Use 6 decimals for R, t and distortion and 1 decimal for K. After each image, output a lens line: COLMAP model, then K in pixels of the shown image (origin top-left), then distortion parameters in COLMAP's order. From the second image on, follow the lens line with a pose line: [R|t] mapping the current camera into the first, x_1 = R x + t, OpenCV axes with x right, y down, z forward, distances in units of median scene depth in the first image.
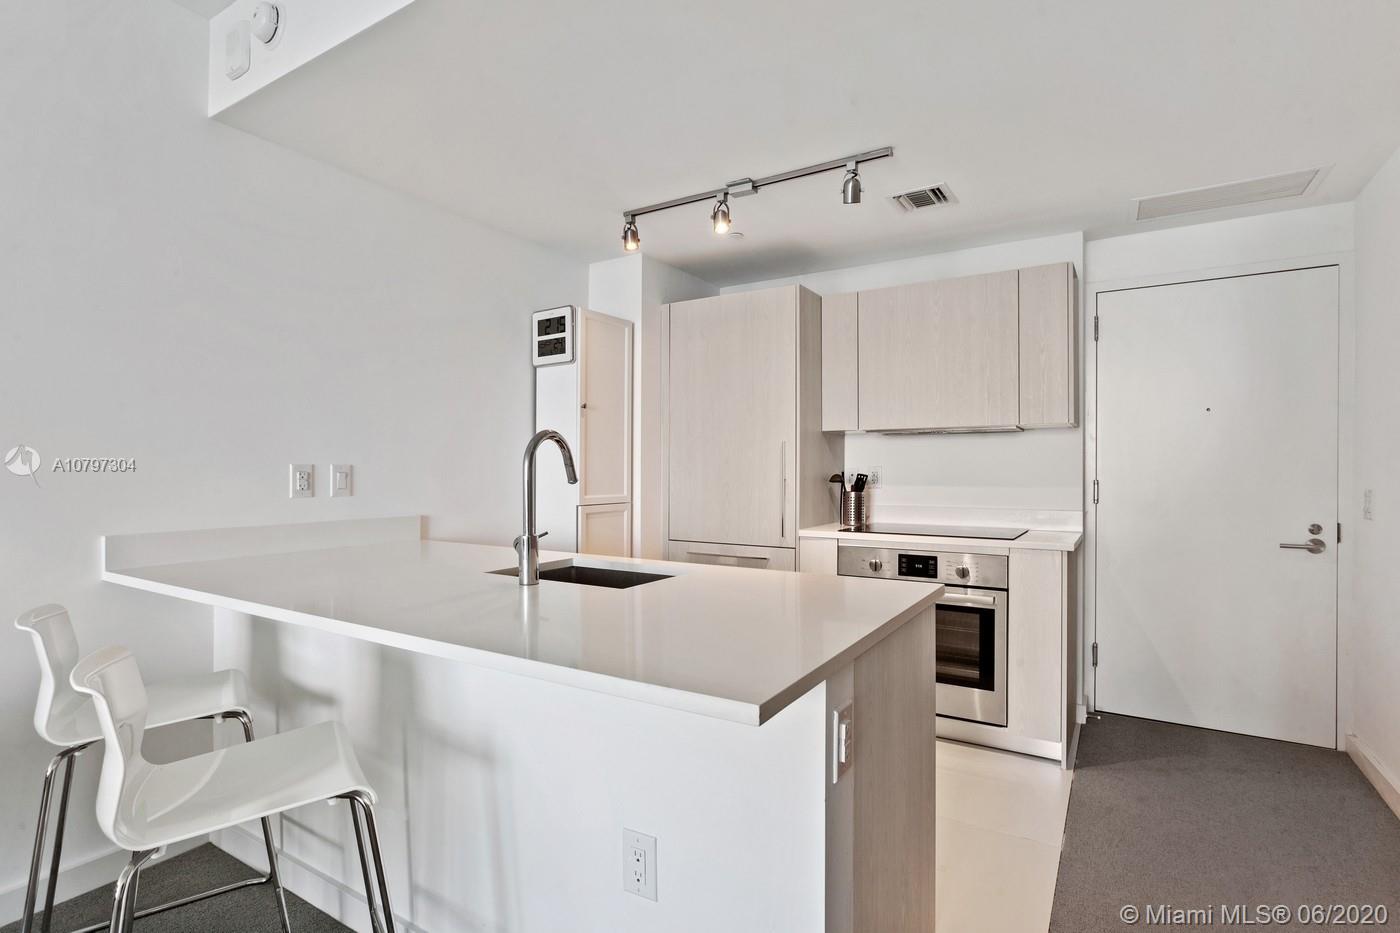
lens RADIAL K [[693.3, 0, 696.2], [0, 693.3, 466.9], [0, 0, 1]] dist [-0.009504, 0.007261]
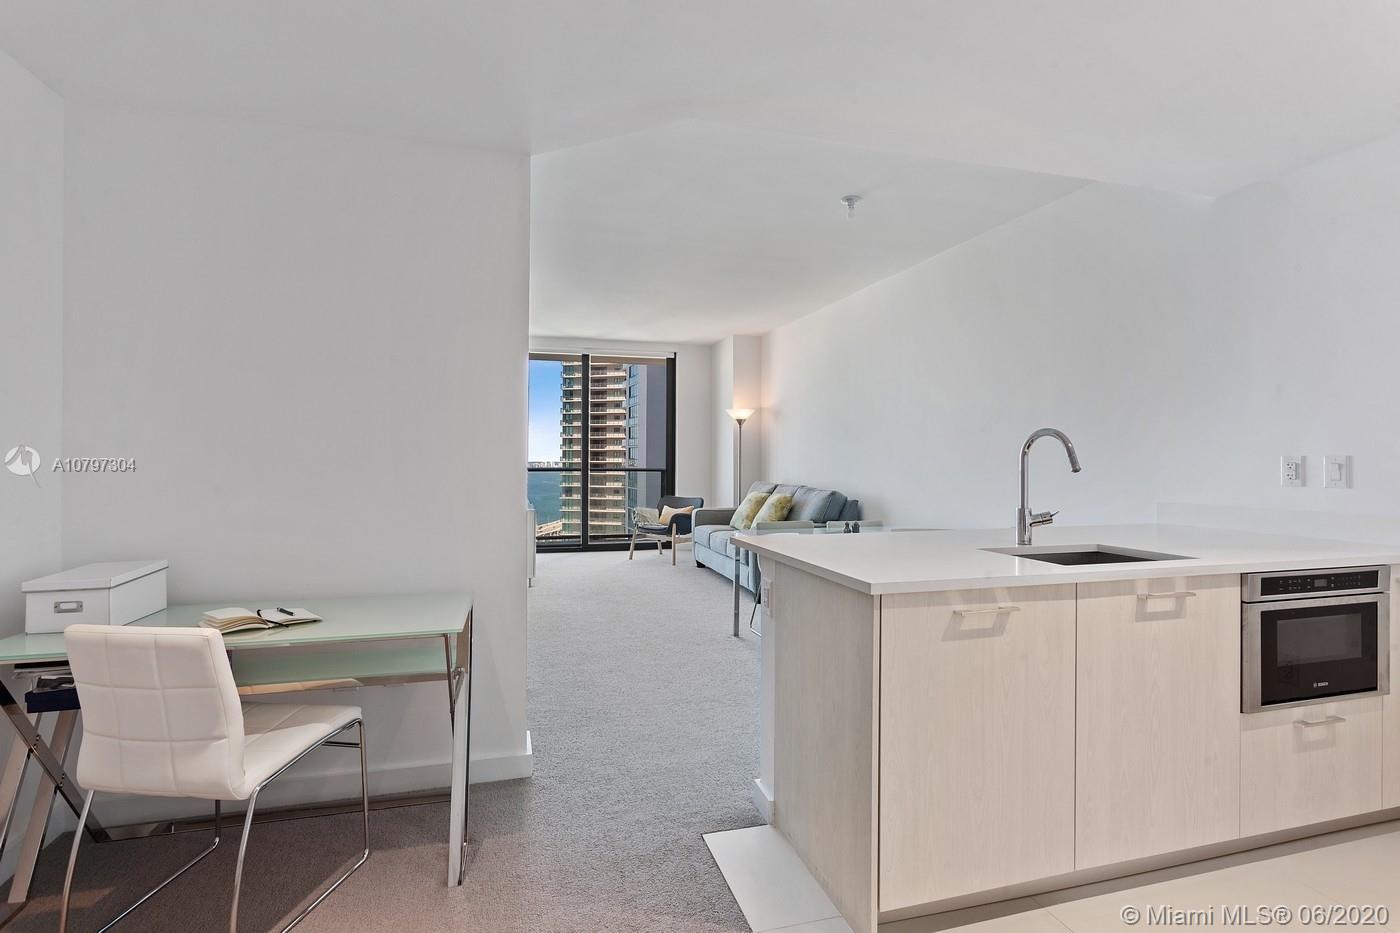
lens RADIAL K [[693.3, 0, 704.8], [0, 693.3, 454.4], [0, 0, 1]] dist [-0.009504, 0.007261]
pose [[-0.670016, -0.007863, -0.742305, 0.666375], [0.000402, 0.999940, -0.010956, 0.004410], [0.742347, -0.007639, -0.669972, 0.813374]]
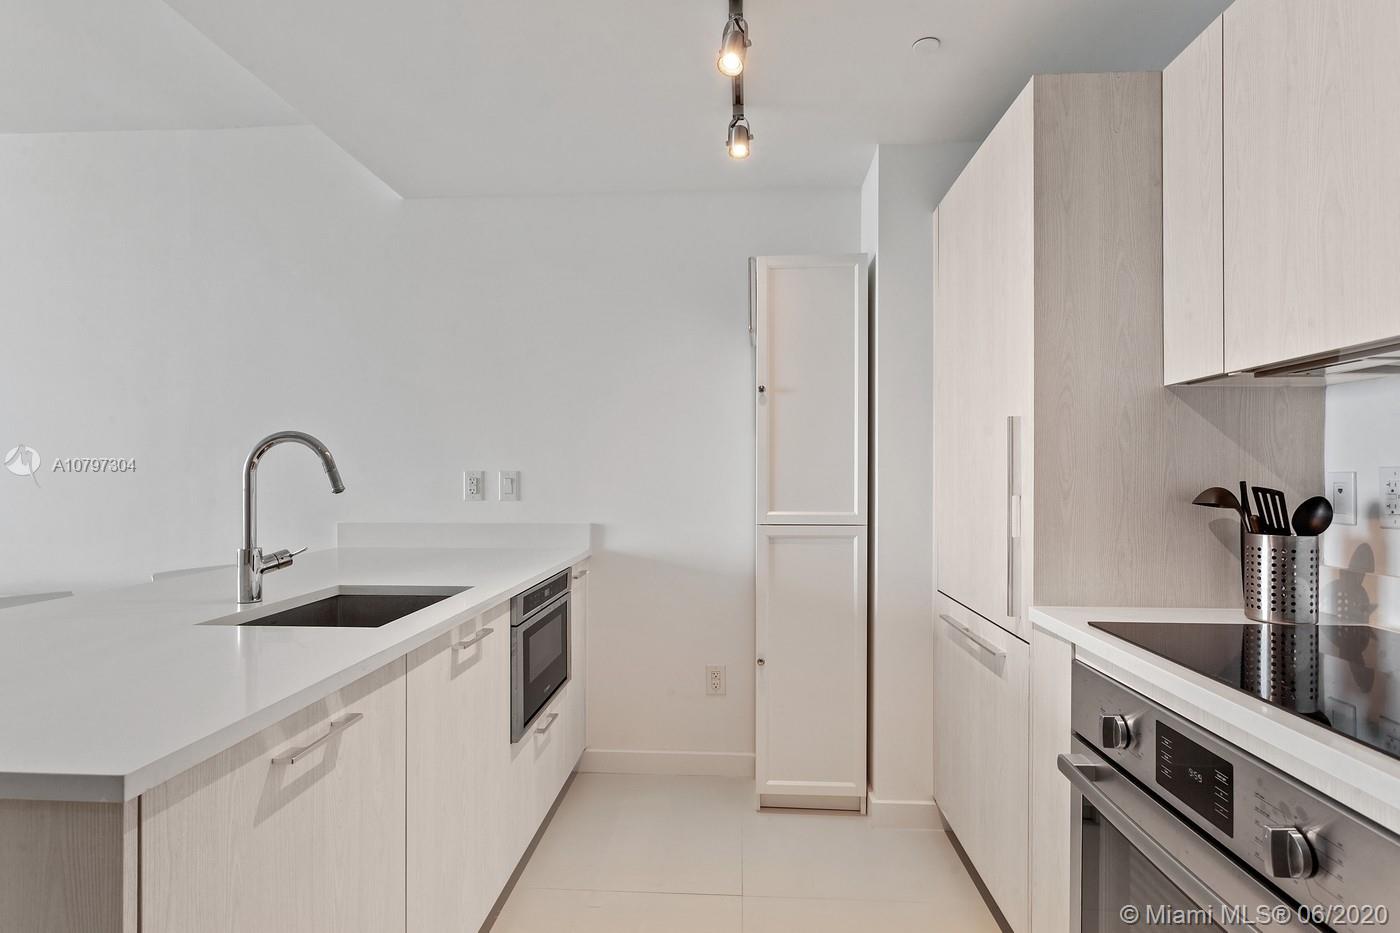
lens RADIAL K [[693.3, 0, 694.5], [0, 693.3, 473.1], [0, 0, 1]] dist [-0.009504, 0.007261]
pose [[0.471564, -0.003758, -0.881824, 0.468494], [0.003231, 0.999992, -0.002534, 0.002707], [0.881826, -0.001654, 0.471572, 0.612374]]
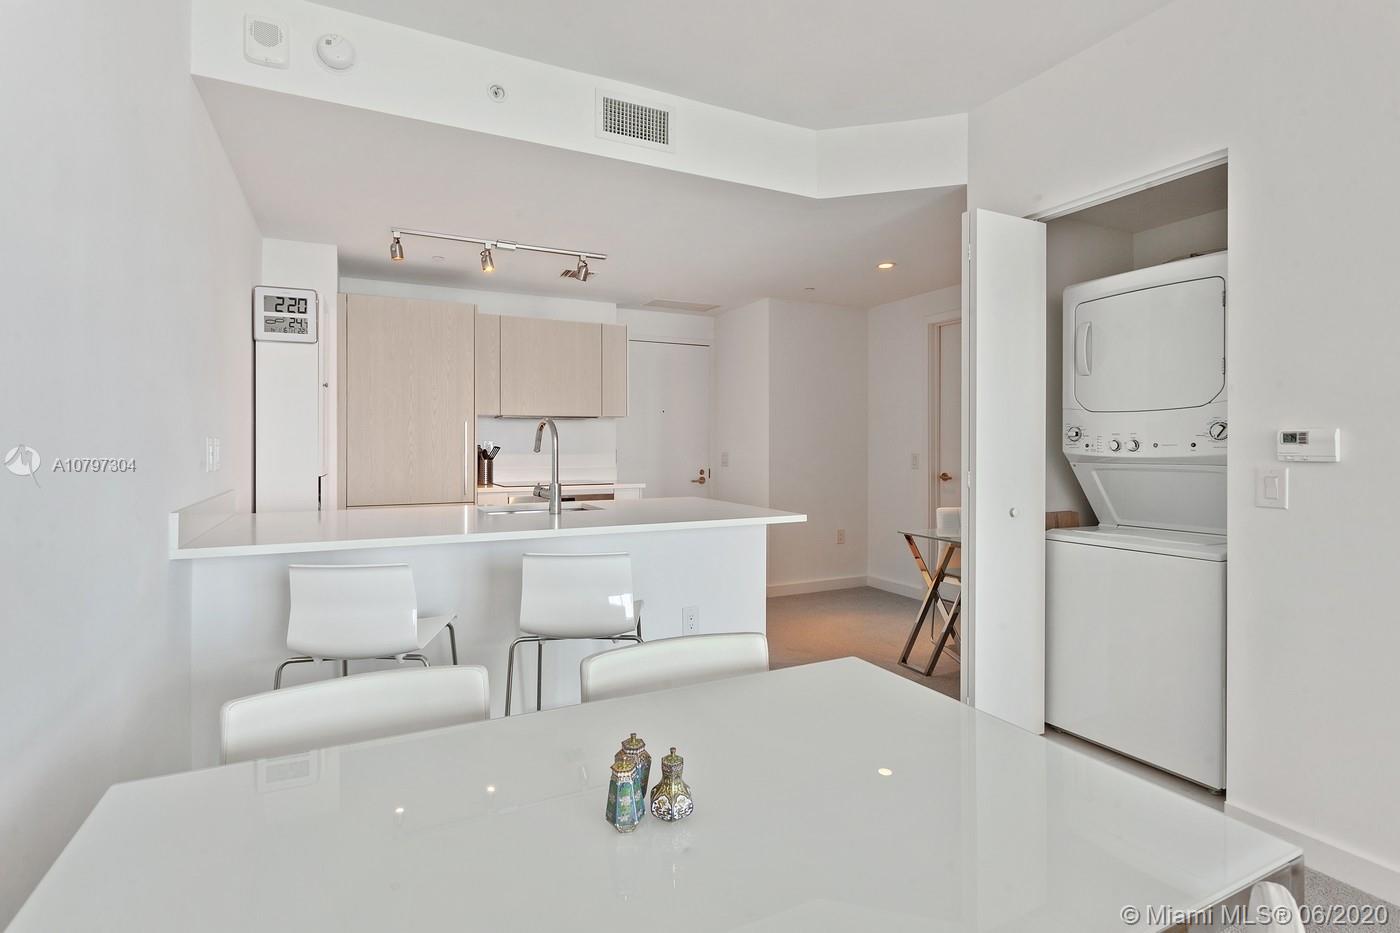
lens RADIAL K [[693.3, 0, 707.8], [0, 693.3, 449.4], [0, 0, 1]] dist [-0.009504, 0.007261]
pose [[0.513740, -0.007228, 0.857915, -0.813825], [-0.002976, 0.999943, 0.010207, 0.000481], [-0.857941, -0.007797, 0.513690, -0.077165]]
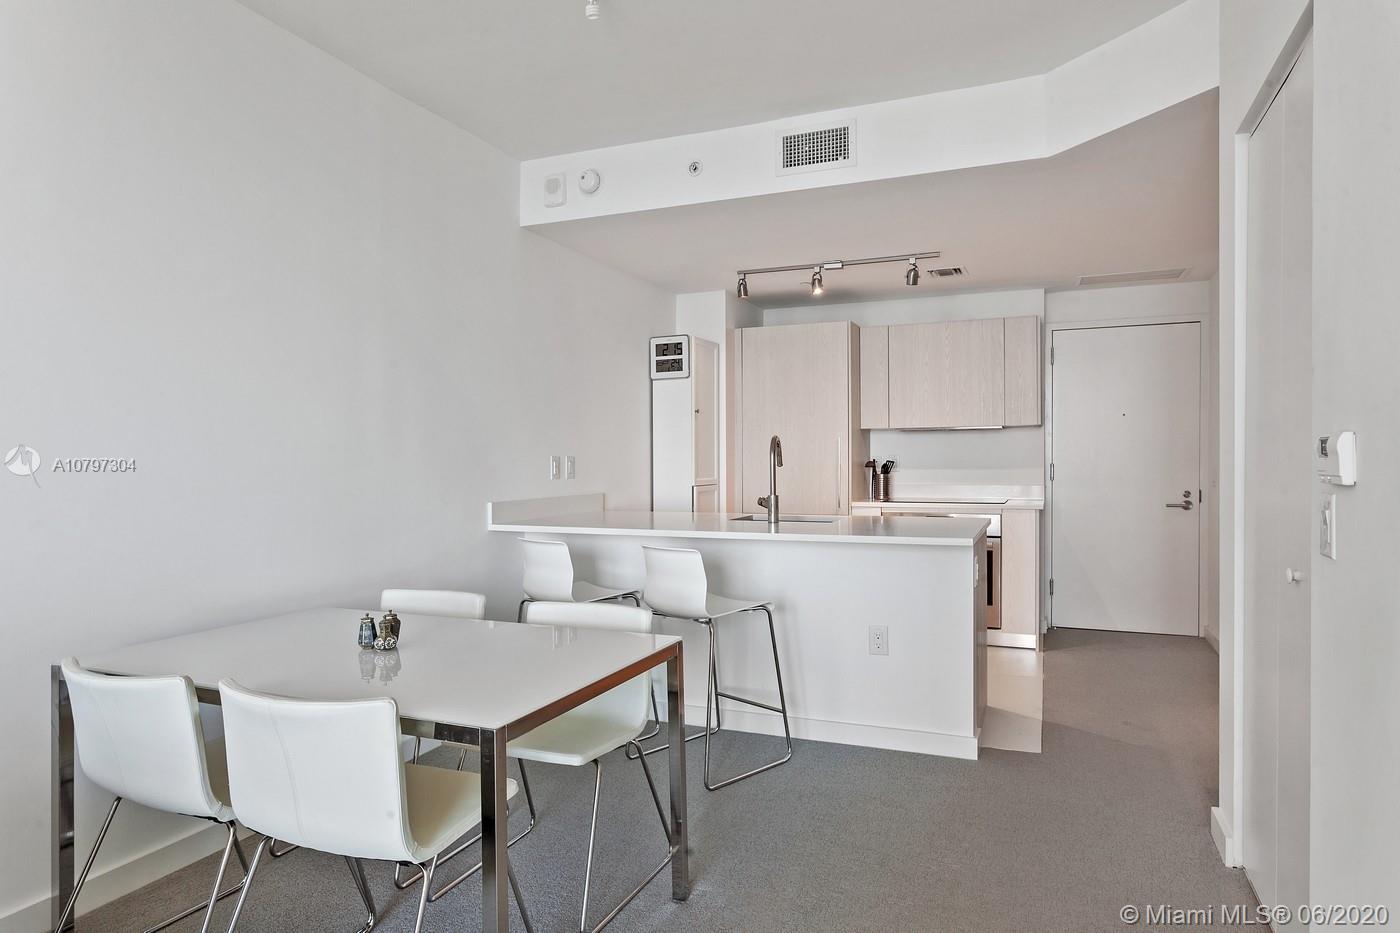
lens RADIAL K [[853.6, 0, 697.0], [0, 853.6, 467.3], [0, 0, 1]] dist [0.000242, 0.002663]
pose [[0.986837, -0.008833, 0.161477, -0.441664], [0.006722, 0.999885, 0.013612, -0.002293], [-0.161579, -0.012347, 0.986783, -0.635828]]
